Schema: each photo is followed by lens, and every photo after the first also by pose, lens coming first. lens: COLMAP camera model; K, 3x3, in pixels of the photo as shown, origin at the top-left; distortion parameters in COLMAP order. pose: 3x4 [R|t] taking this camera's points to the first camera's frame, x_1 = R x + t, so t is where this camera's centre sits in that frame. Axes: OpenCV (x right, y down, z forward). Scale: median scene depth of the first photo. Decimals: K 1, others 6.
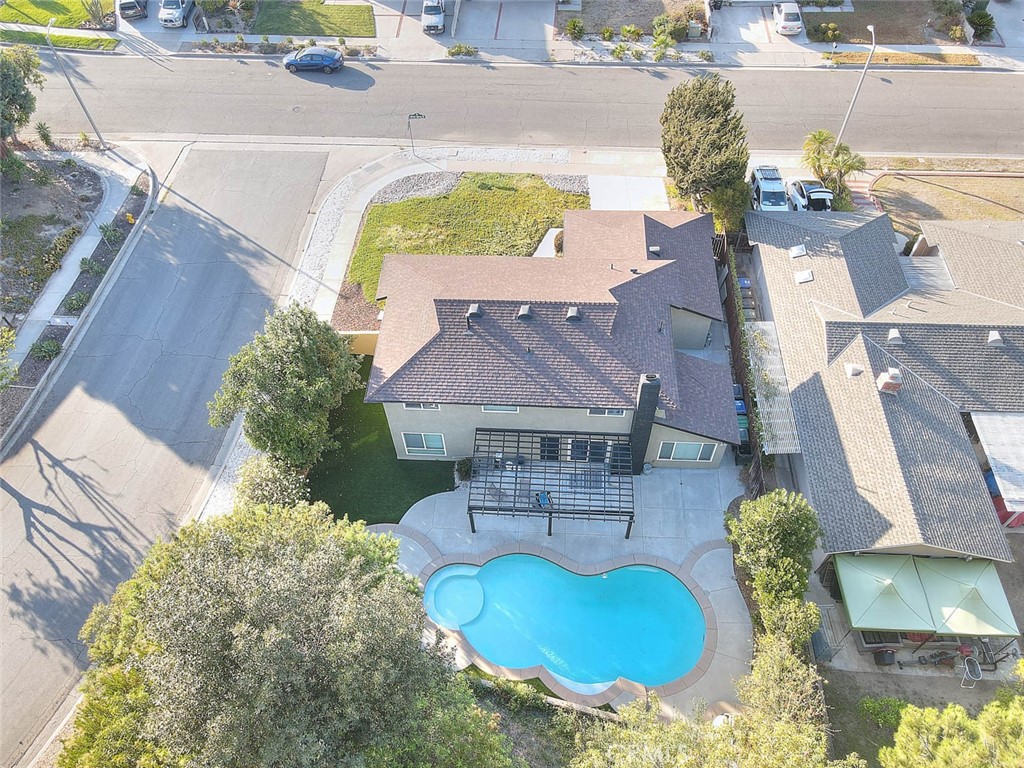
lens RADIAL K [[735.0, 0, 512.0], [0, 735.0, 384.0], [0, 0, 1]] dist [0.007554, 0.004682]
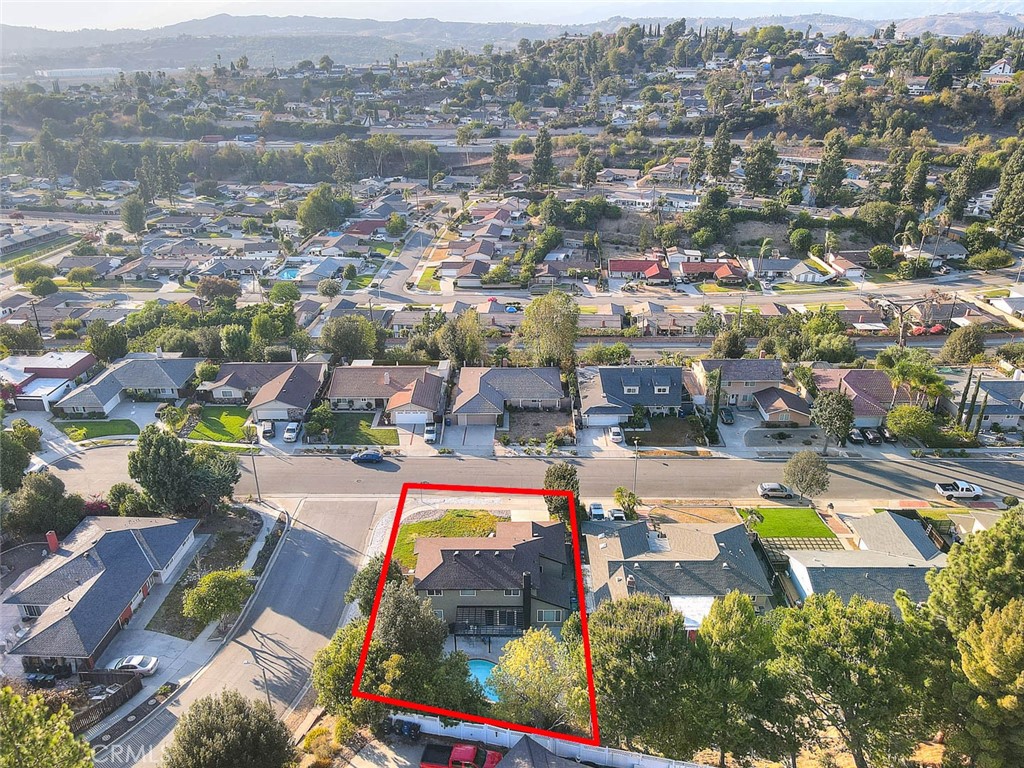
lens RADIAL K [[735.0, 0, 512.0], [0, 735.0, 384.0], [0, 0, 1]] dist [0.007554, 0.004682]
pose [[0.998494, -0.005782, 0.054547, 0.000481], [0.031218, 0.877571, -0.478430, 0.352513], [-0.045103, 0.479413, 0.876430, -0.863918]]
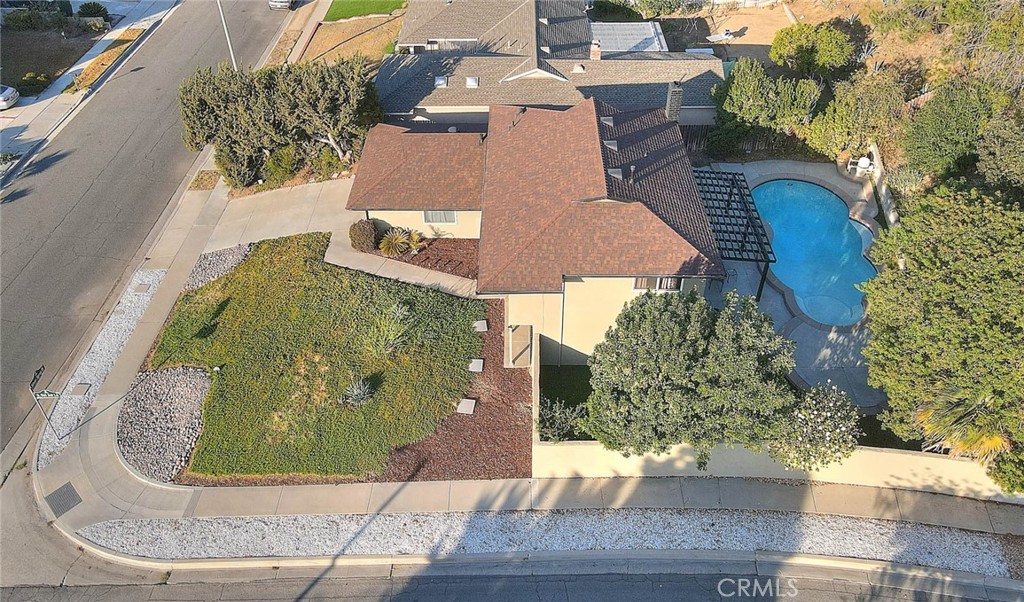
lens RADIAL K [[735.7, 0, 512.0], [0, 735.7, 301.0], [0, 0, 1]] dist [-0.006817, -0.006710]
pose [[-0.053227, -0.651110, 0.757115, -0.519994], [0.797830, 0.428233, 0.424364, -0.323328], [-0.600529, 0.626636, 0.496681, 0.442584]]
